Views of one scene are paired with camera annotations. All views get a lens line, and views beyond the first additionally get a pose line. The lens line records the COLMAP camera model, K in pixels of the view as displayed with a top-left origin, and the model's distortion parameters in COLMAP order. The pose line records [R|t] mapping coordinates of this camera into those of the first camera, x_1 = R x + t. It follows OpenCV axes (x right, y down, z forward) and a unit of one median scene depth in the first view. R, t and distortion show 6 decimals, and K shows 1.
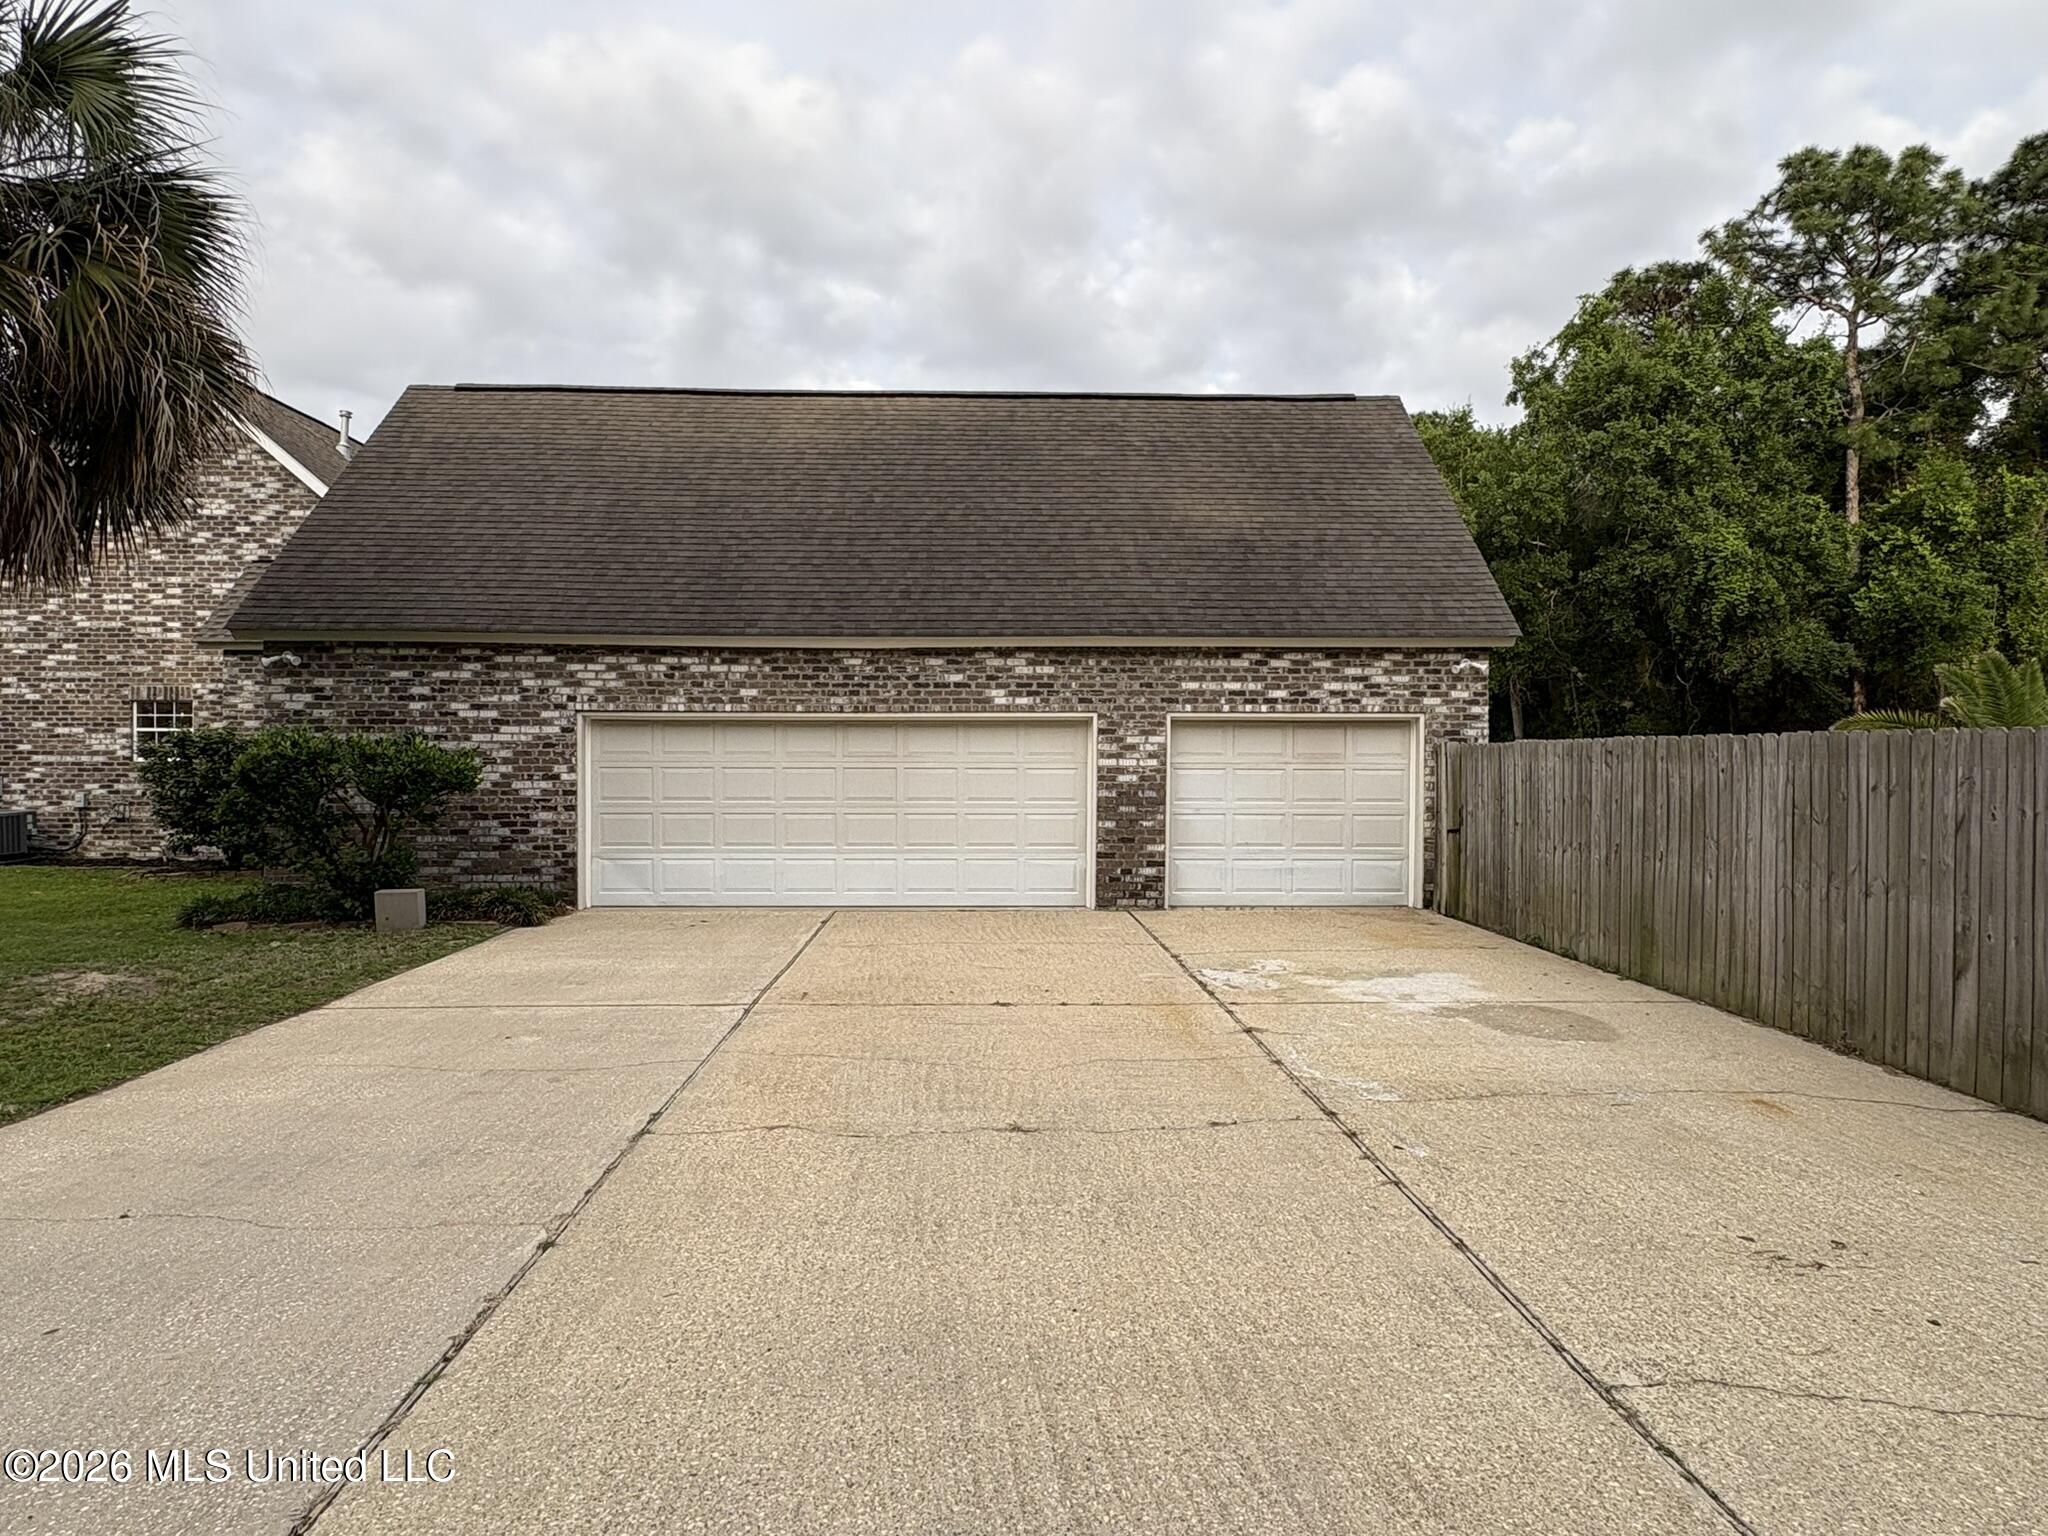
lens RADIAL K [[1149.2, 0, 1020.9], [0, 1149.2, 758.7], [0, 0, 1]] dist [0.002490, 0.000129]
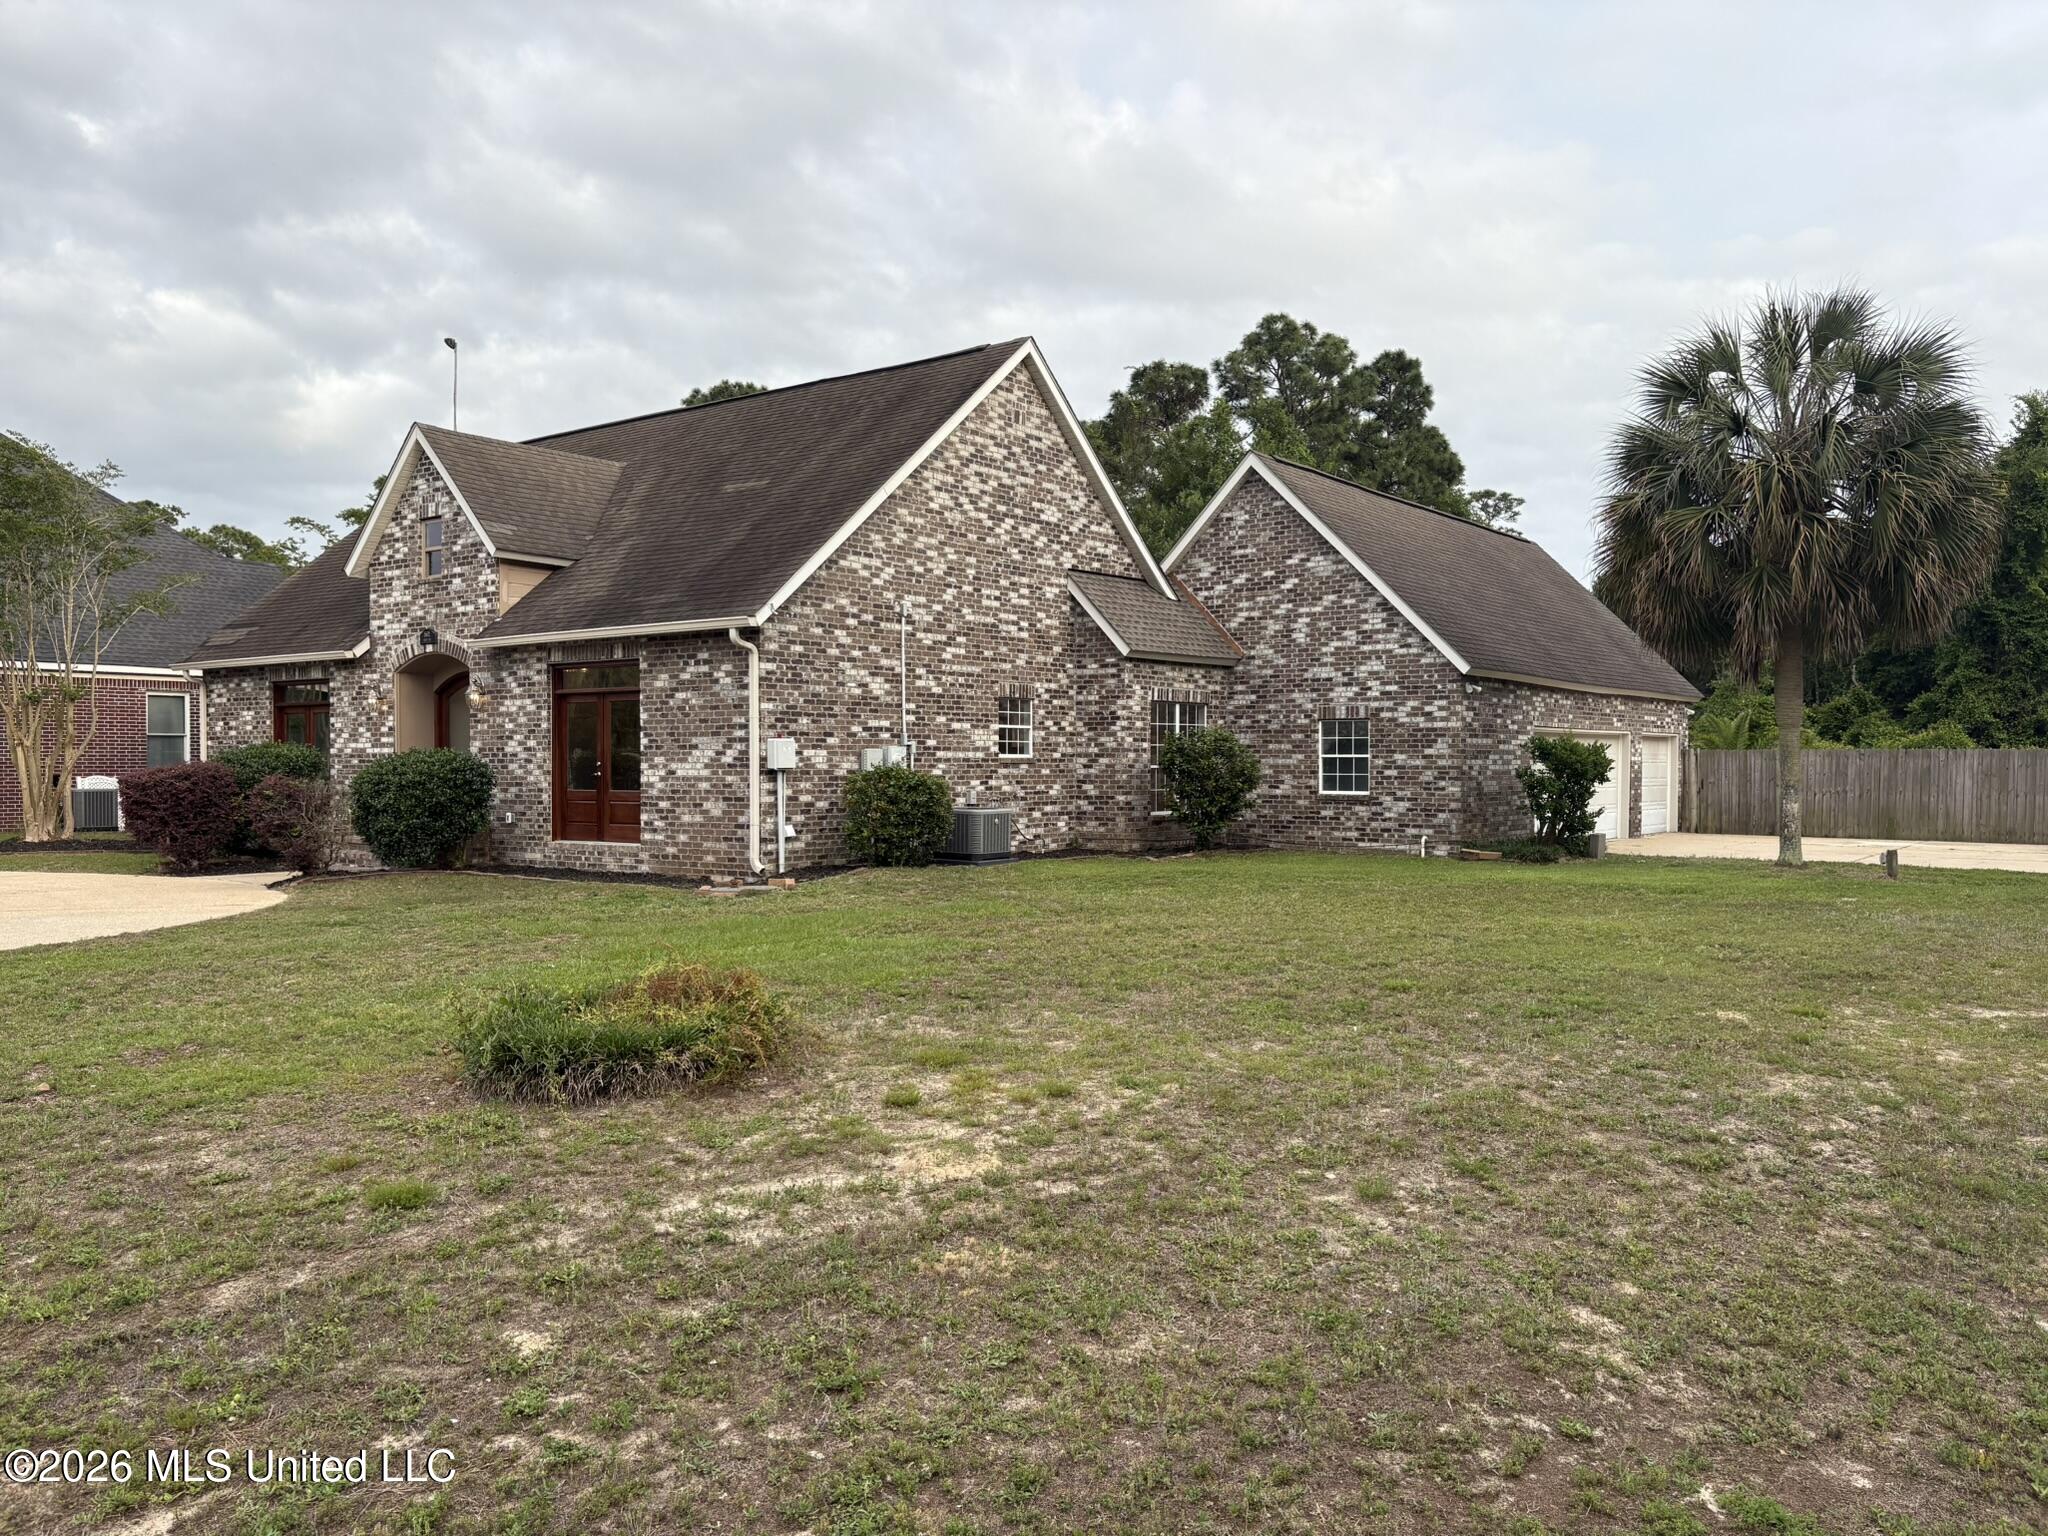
lens RADIAL K [[1534.2, 0, 1022.8], [0, 1534.2, 776.5], [0, 0, 1]] dist [0.000444, -0.001878]
pose [[0.640104, -0.007675, 0.768250, -1.788292], [0.000628, 0.999955, 0.009467, 0.005968], [-0.768288, -0.005578, 0.640080, 0.128079]]
